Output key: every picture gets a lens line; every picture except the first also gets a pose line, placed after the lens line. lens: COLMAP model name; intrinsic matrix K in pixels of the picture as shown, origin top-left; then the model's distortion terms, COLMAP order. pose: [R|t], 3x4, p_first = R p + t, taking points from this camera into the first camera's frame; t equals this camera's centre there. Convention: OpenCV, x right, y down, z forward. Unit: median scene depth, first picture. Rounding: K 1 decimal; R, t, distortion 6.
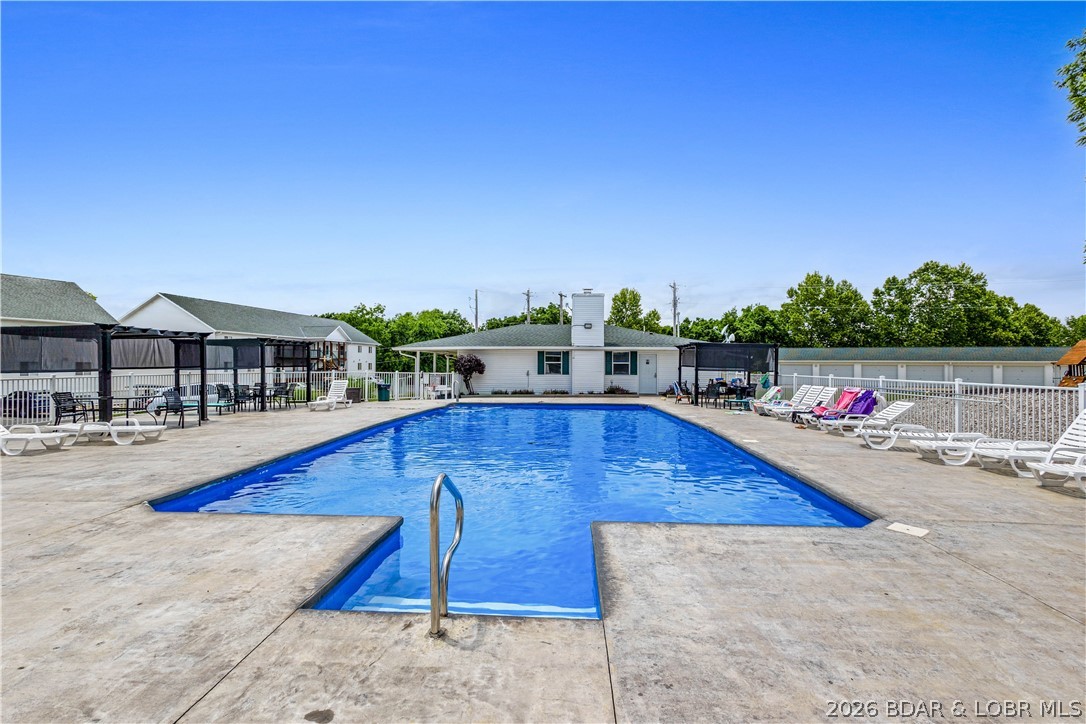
lens RADIAL K [[533.2, 0, 546.2], [0, 533.2, 355.5], [0, 0, 1]] dist [0.001012, -0.002175]
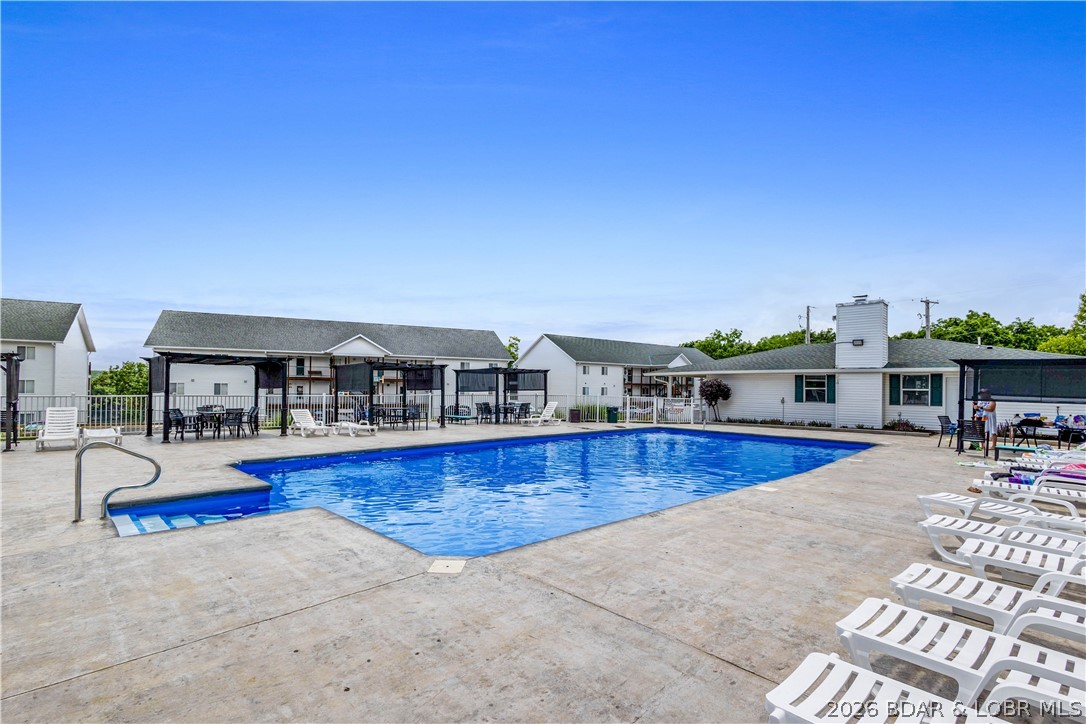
lens RADIAL K [[533.2, 0, 526.6], [0, 533.2, 373.7], [0, 0, 1]] dist [0.001012, -0.002175]
pose [[0.724772, -0.013743, -0.688851, 0.385278], [0.002669, 0.999850, -0.017139, 0.004748], [0.688983, 0.010583, 0.724700, 0.120285]]
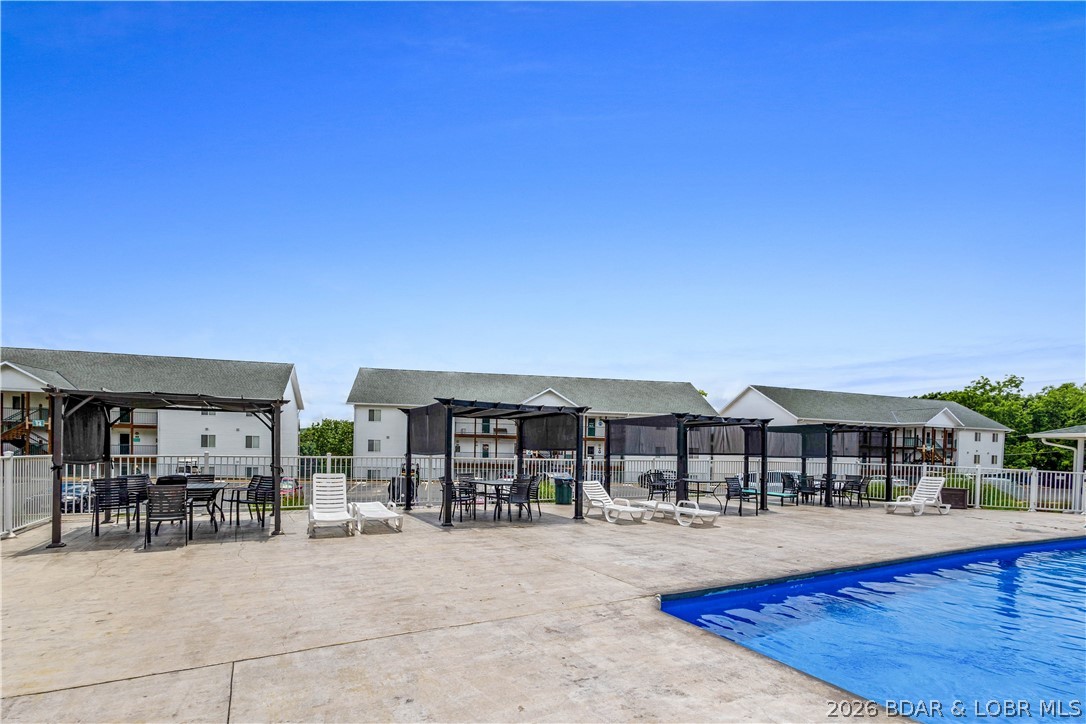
lens RADIAL K [[533.2, 0, 513.1], [0, 533.2, 452.0], [0, 0, 1]] dist [0.001012, -0.002175]
pose [[0.490465, 0.022803, -0.871163, -0.017433], [-0.008680, 0.999736, 0.021281, 0.000014], [0.871418, -0.002876, 0.490533, 0.100656]]
